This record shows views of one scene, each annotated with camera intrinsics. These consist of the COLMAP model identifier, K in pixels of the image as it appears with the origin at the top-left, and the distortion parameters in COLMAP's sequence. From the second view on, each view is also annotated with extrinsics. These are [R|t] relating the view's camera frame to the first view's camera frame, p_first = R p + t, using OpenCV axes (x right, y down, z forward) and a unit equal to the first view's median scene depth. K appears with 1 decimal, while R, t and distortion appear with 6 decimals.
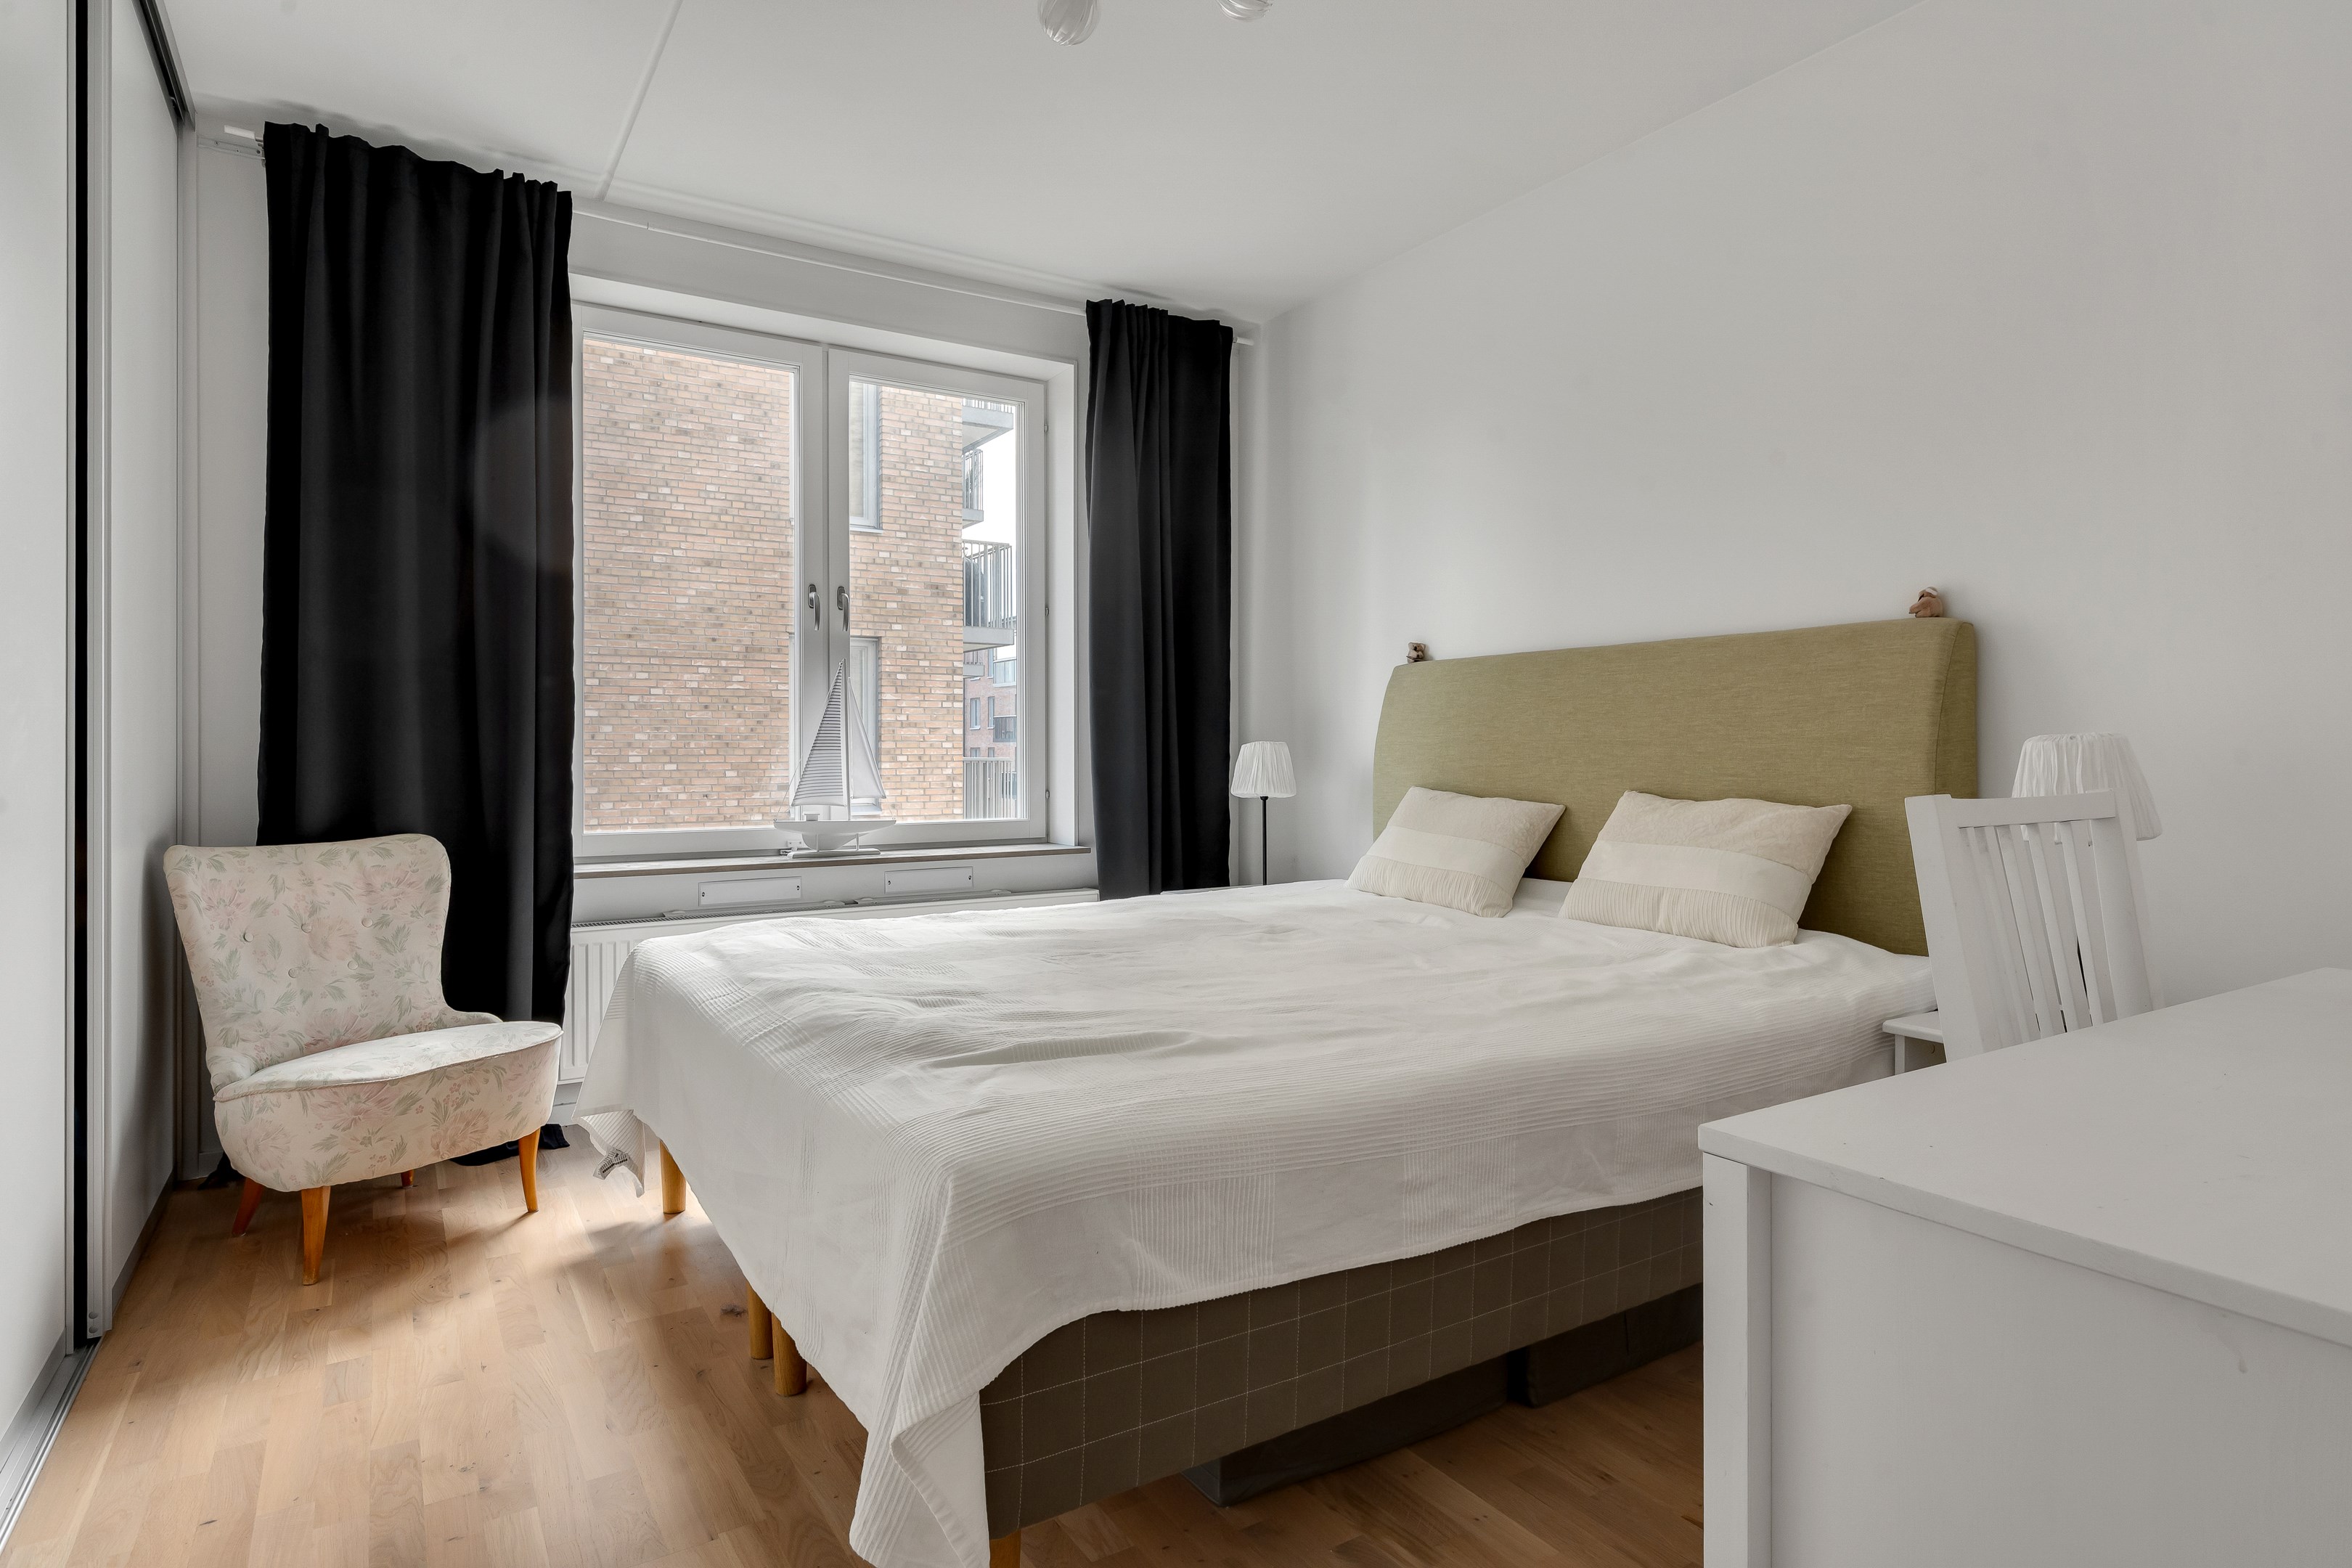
lens RADIAL K [[1185.8, 0, 1076.4], [0, 1185.8, 758.8], [0, 0, 1]] dist [0.003247, -0.000368]
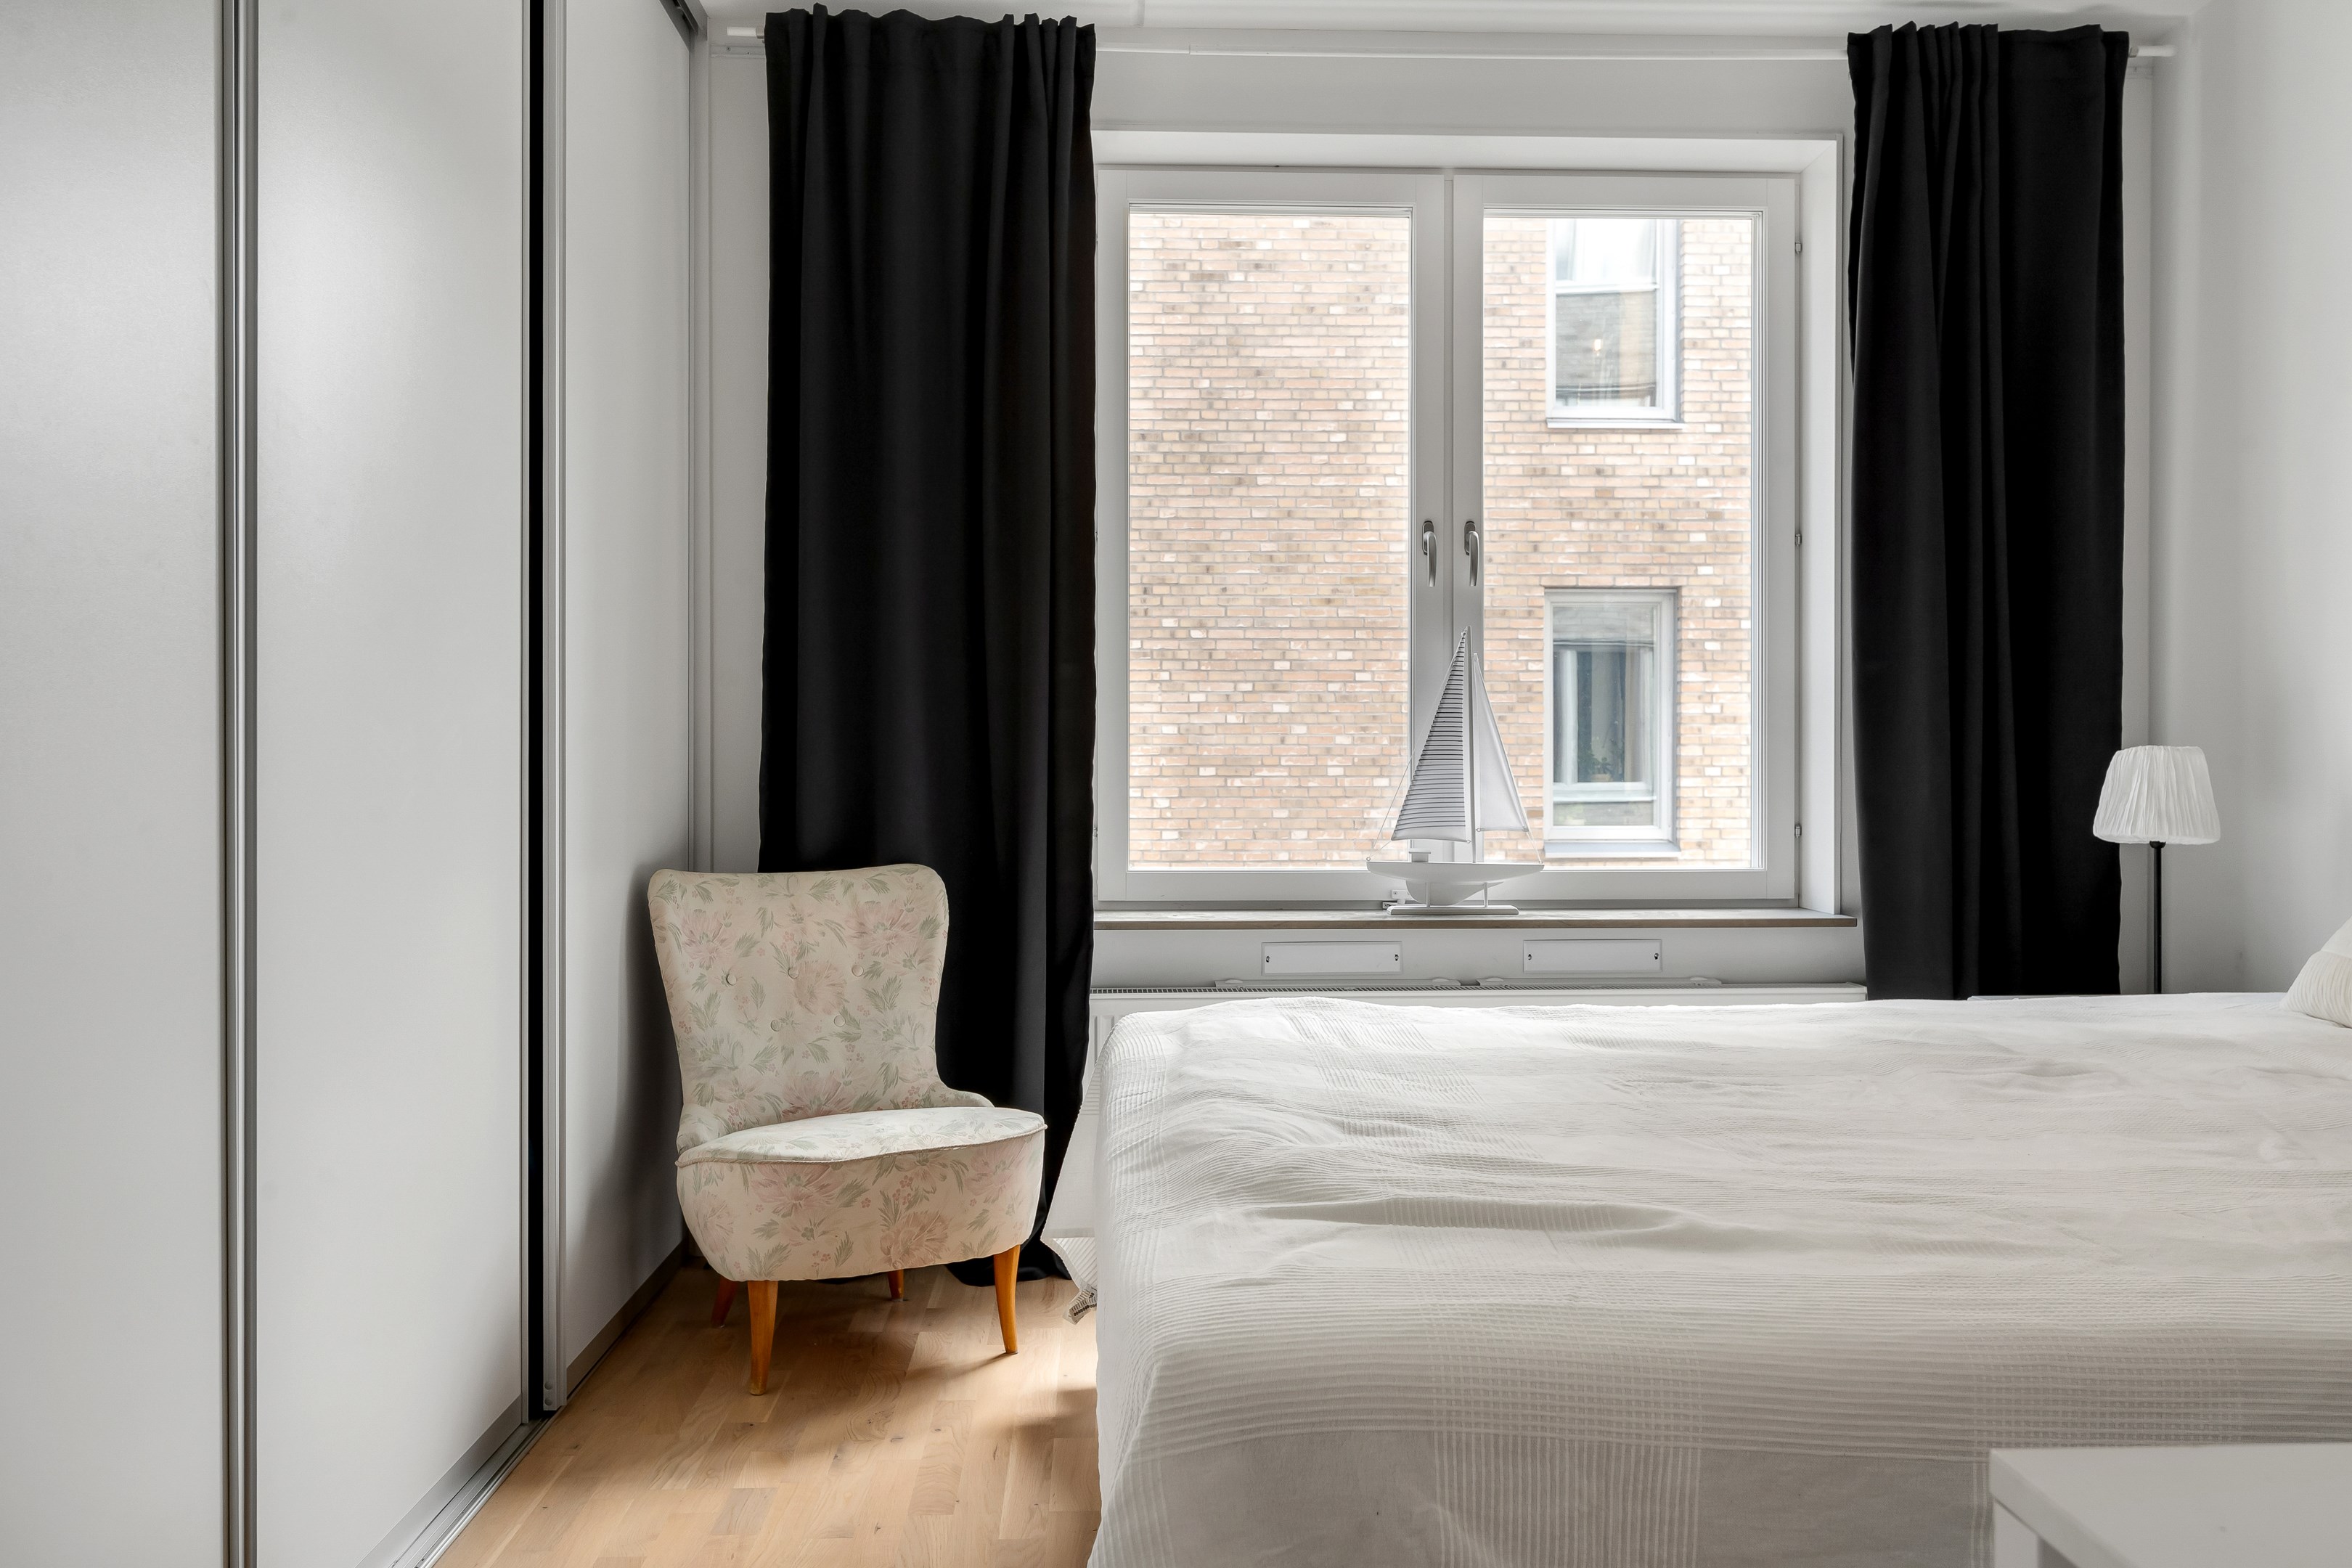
lens RADIAL K [[1754.6, 0, 1176.0], [0, 1754.6, 784.0], [0, 0, 1]] dist [0.005966, -0.006160]
pose [[0.886553, 0.007246, -0.462571, 0.142250], [-0.003813, 0.999958, 0.008357, -0.001574], [0.462612, -0.005645, 0.886543, 0.026317]]
